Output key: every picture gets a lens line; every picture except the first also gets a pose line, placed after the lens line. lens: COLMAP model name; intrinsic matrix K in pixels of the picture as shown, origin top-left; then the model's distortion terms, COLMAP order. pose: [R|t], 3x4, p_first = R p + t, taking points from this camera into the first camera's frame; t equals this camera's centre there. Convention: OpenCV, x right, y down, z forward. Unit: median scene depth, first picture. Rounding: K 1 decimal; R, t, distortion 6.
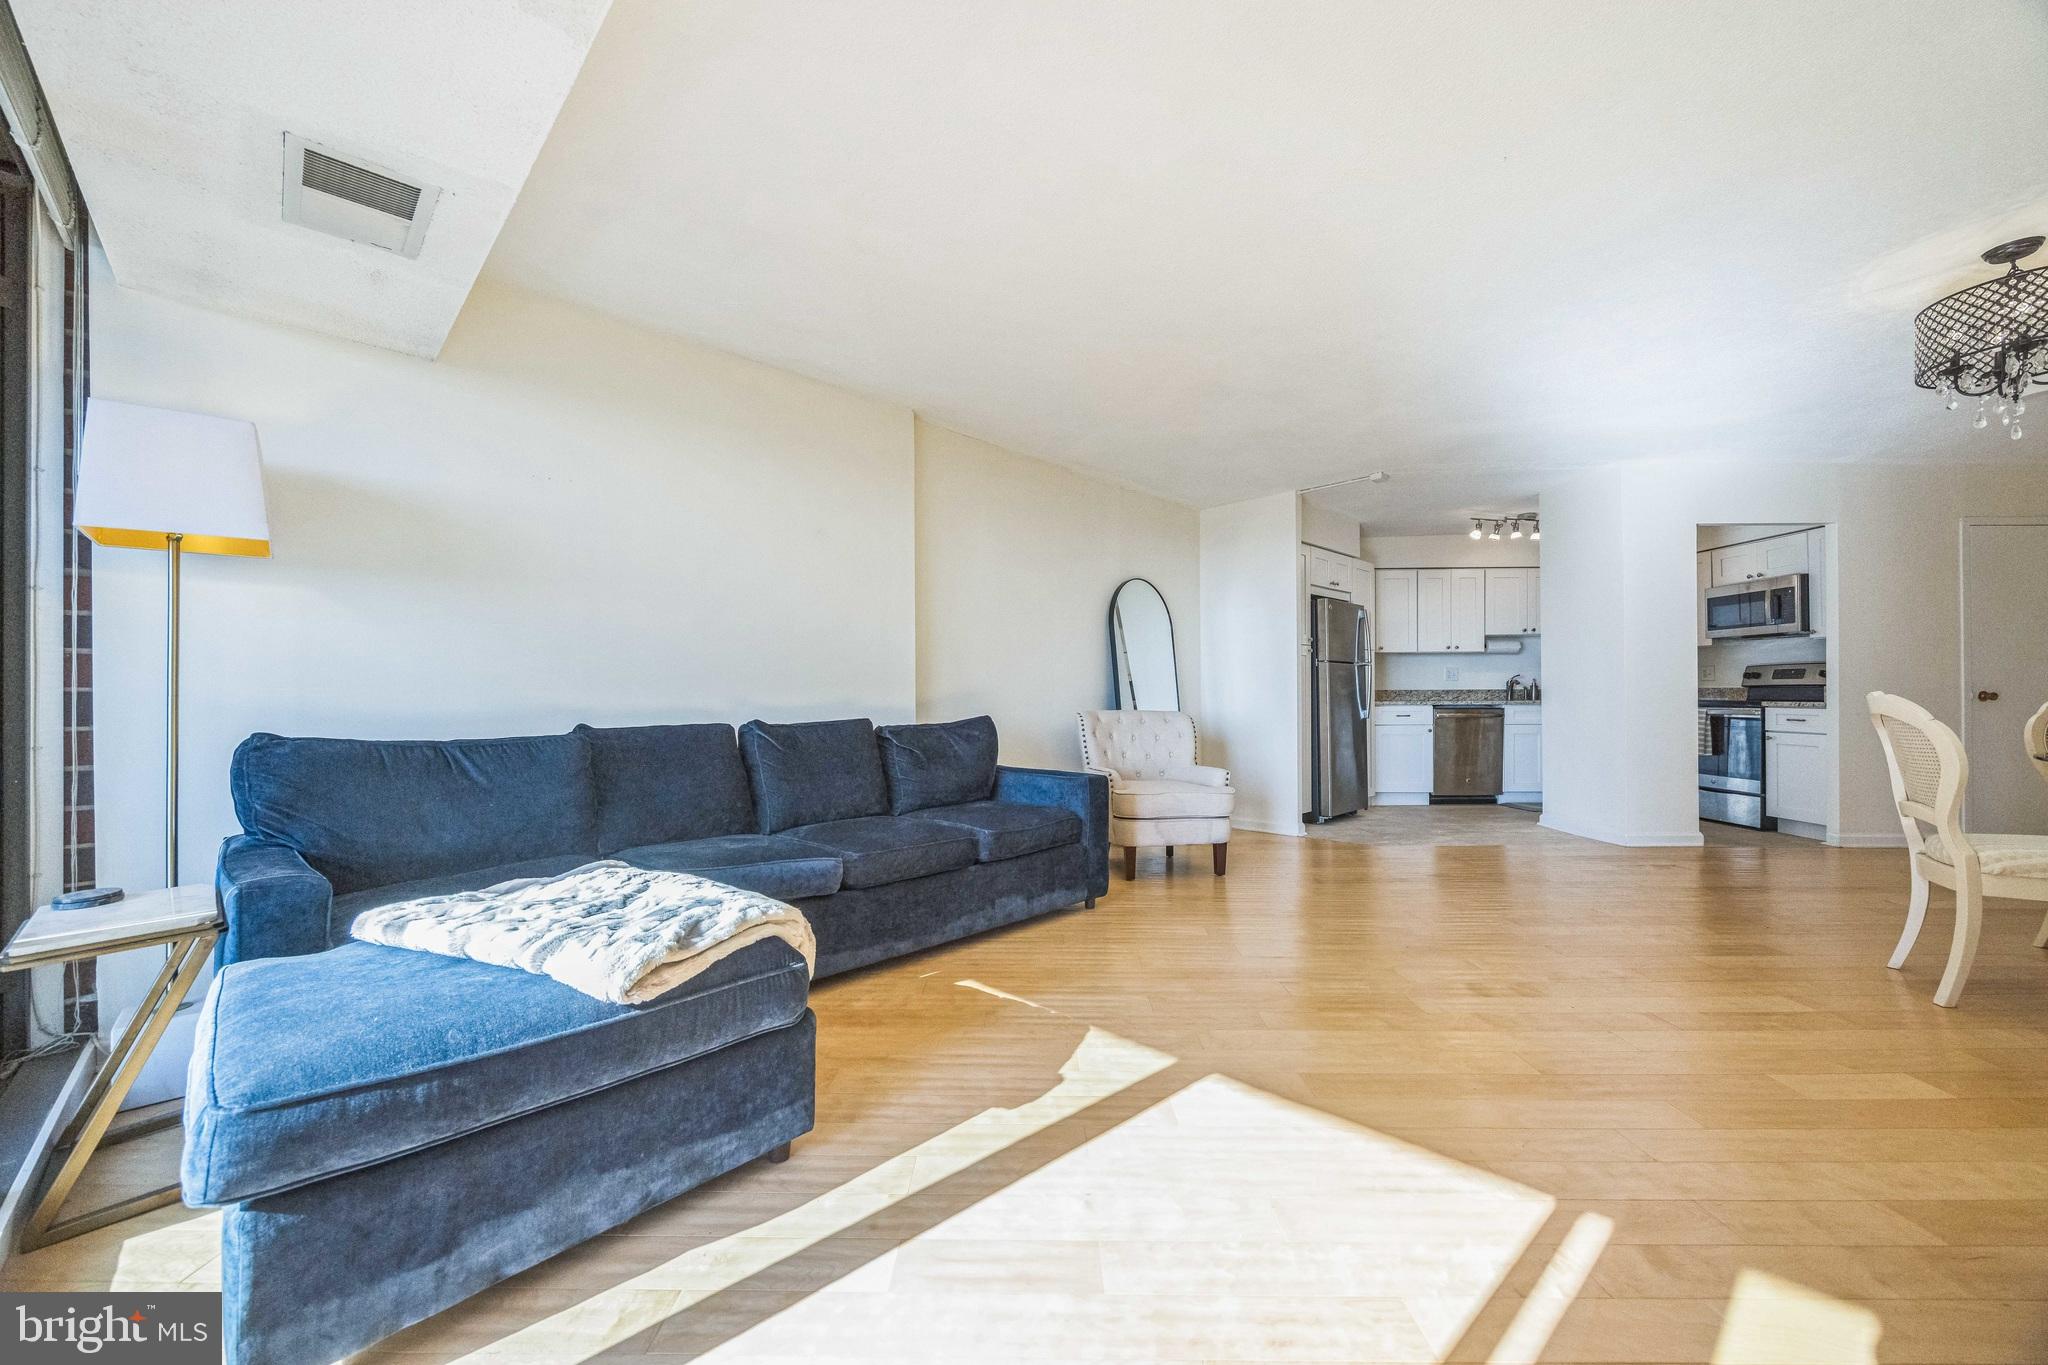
lens RADIAL K [[776.2, 0, 1020.9], [0, 776.2, 694.8], [0, 0, 1]] dist [-0.001589, -0.000516]
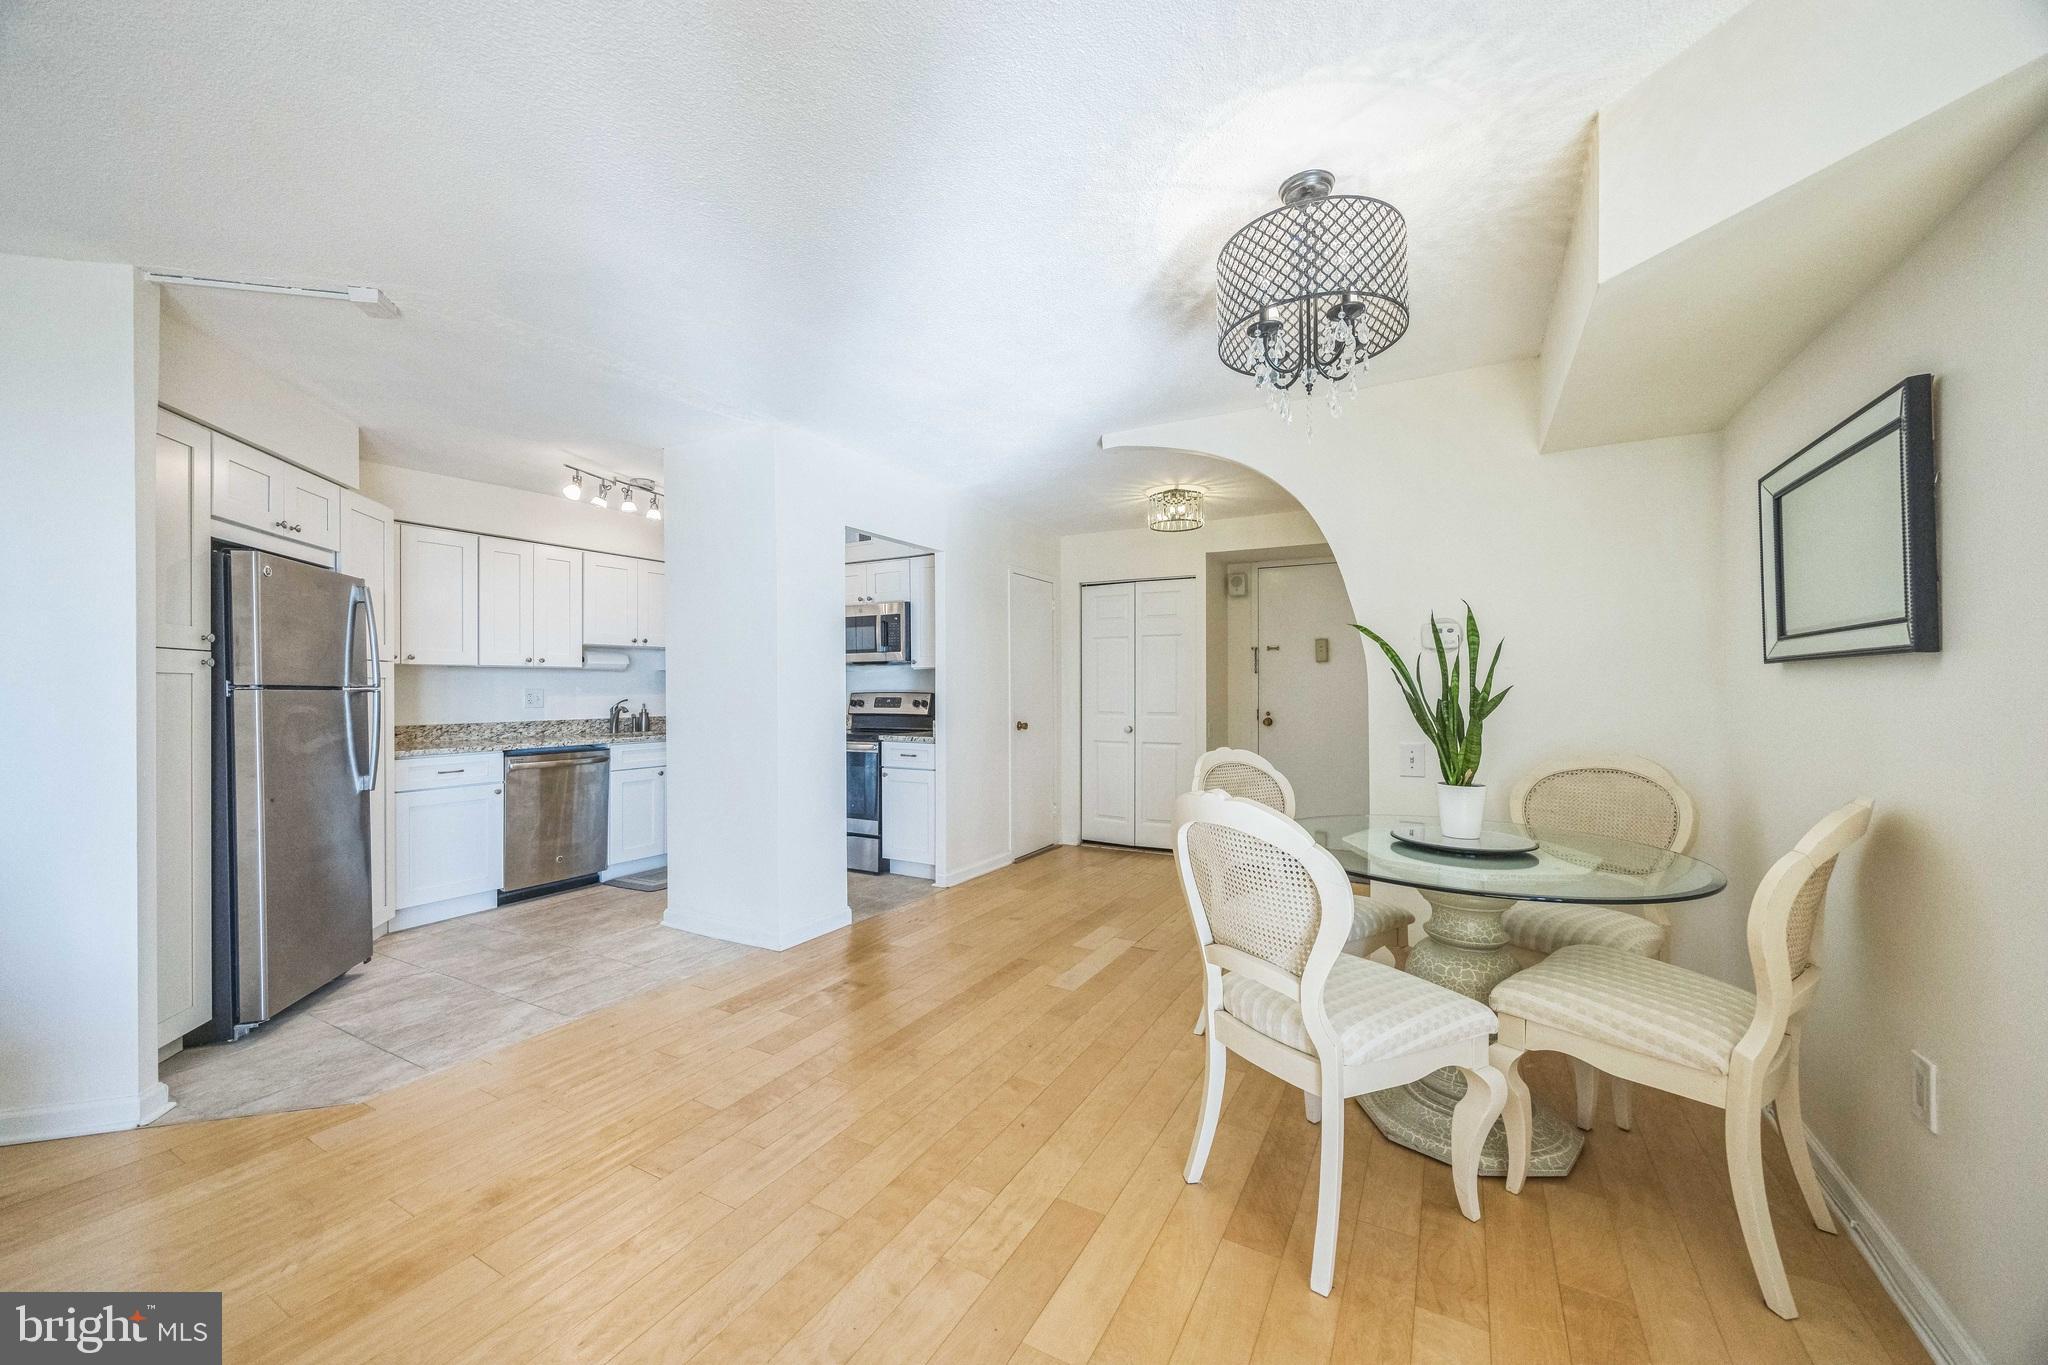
lens RADIAL K [[776.2, 0, 1018.1], [0, 776.2, 687.5], [0, 0, 1]] dist [-0.001589, -0.000516]
pose [[0.485375, 0.005215, 0.874290, 0.199049], [0.002388, 0.999971, -0.007291, -0.036339], [-0.874303, 0.005627, 0.485349, 0.356695]]
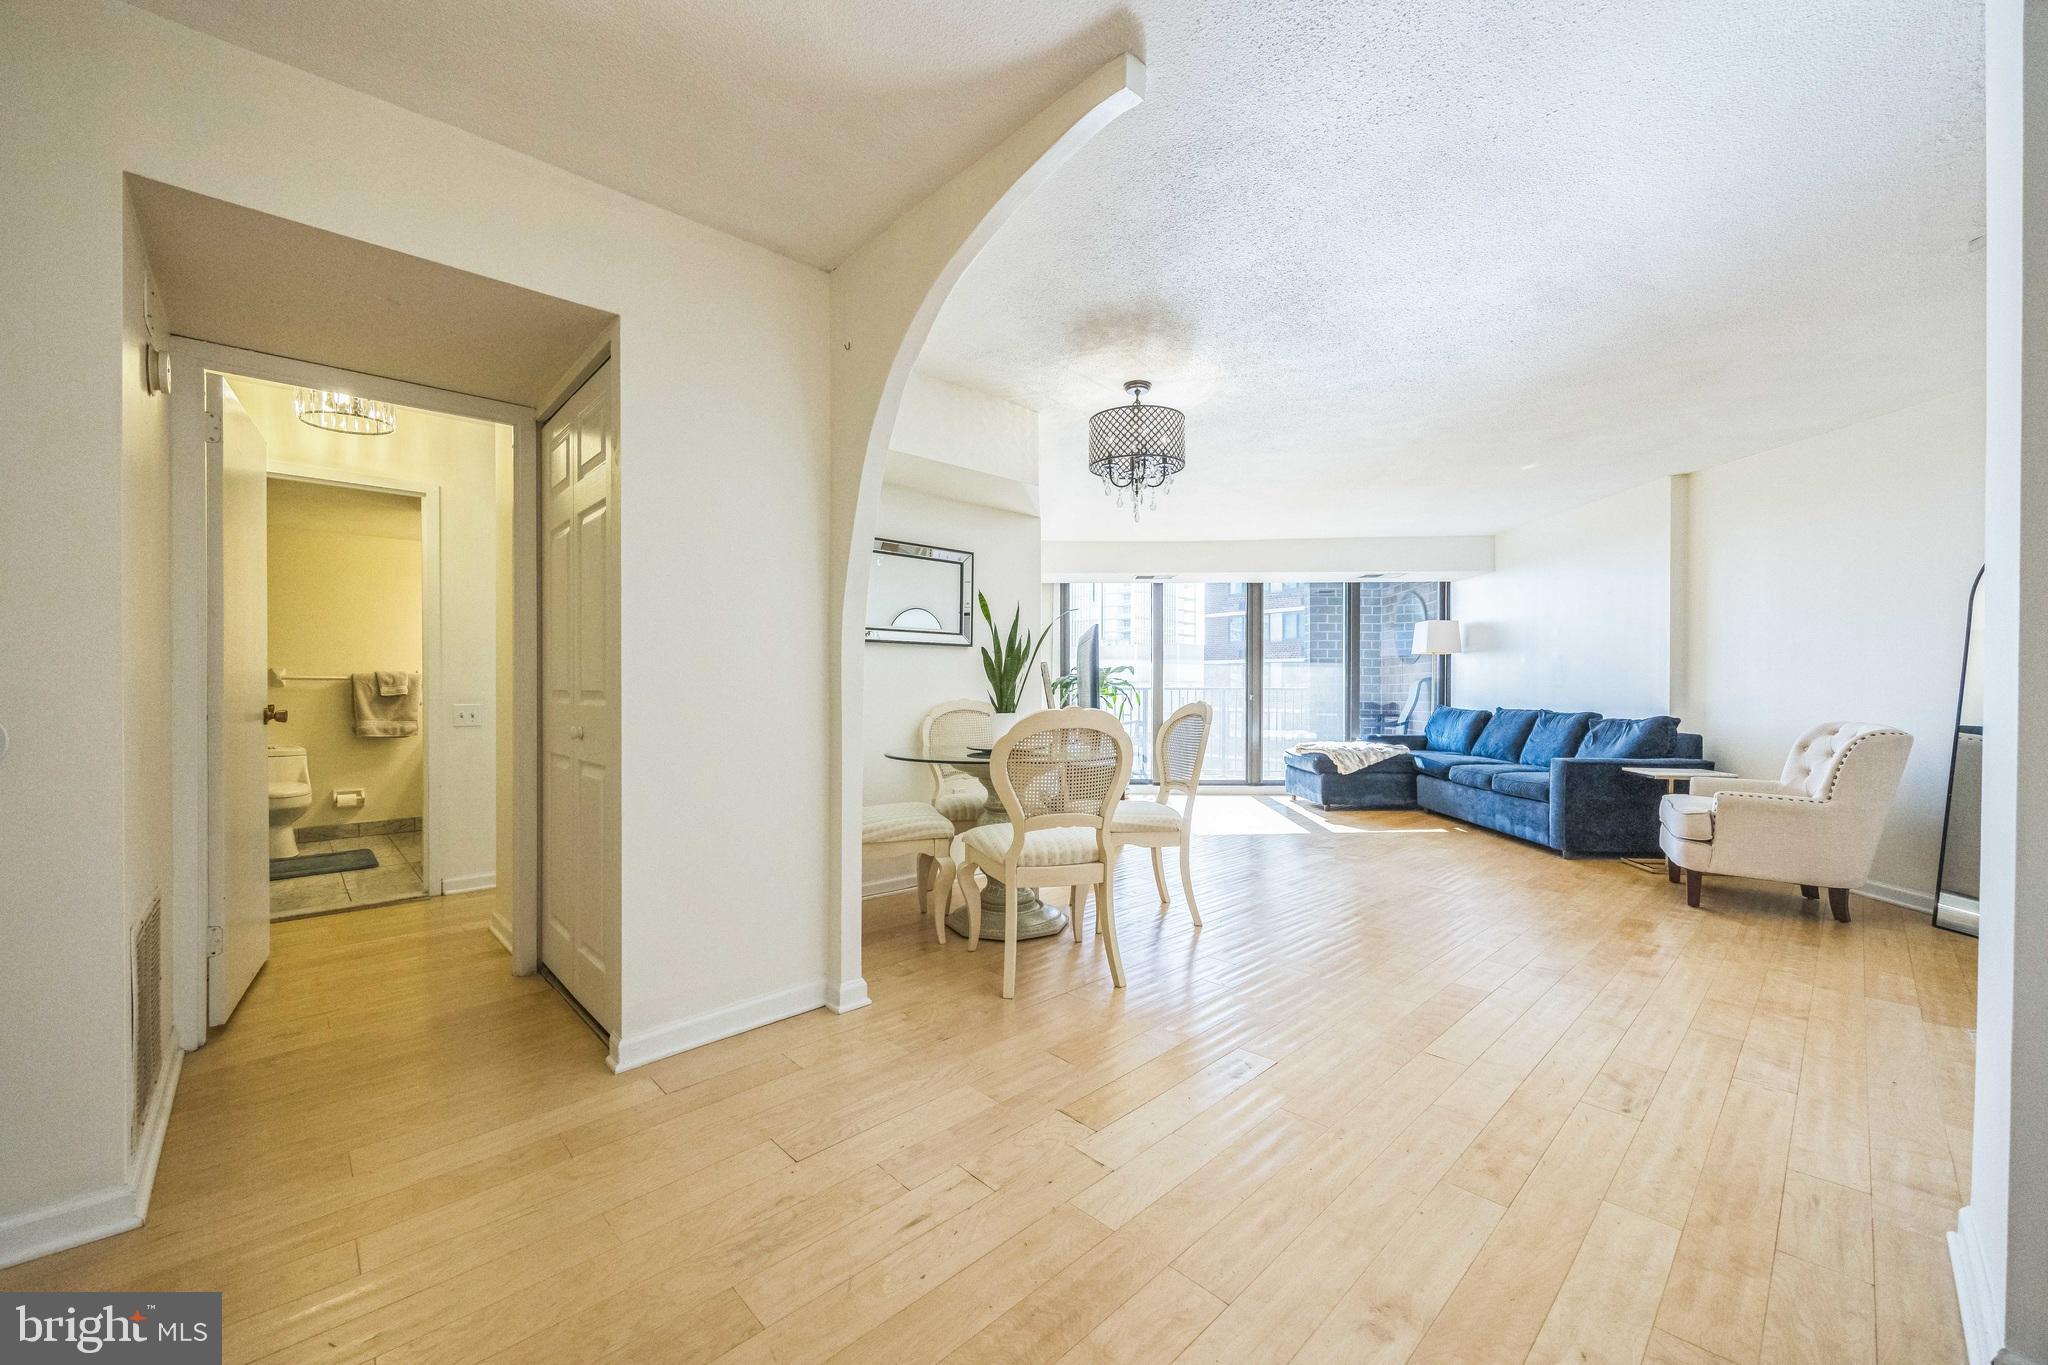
lens RADIAL K [[776.2, 0, 1019.4], [0, 776.2, 692.1], [0, 0, 1]] dist [-0.001589, -0.000516]
pose [[-0.727538, 0.008016, -0.686020, 0.978999], [0.000403, 0.999937, 0.011256, -0.015542], [0.686067, 0.007912, -0.727495, 0.763487]]
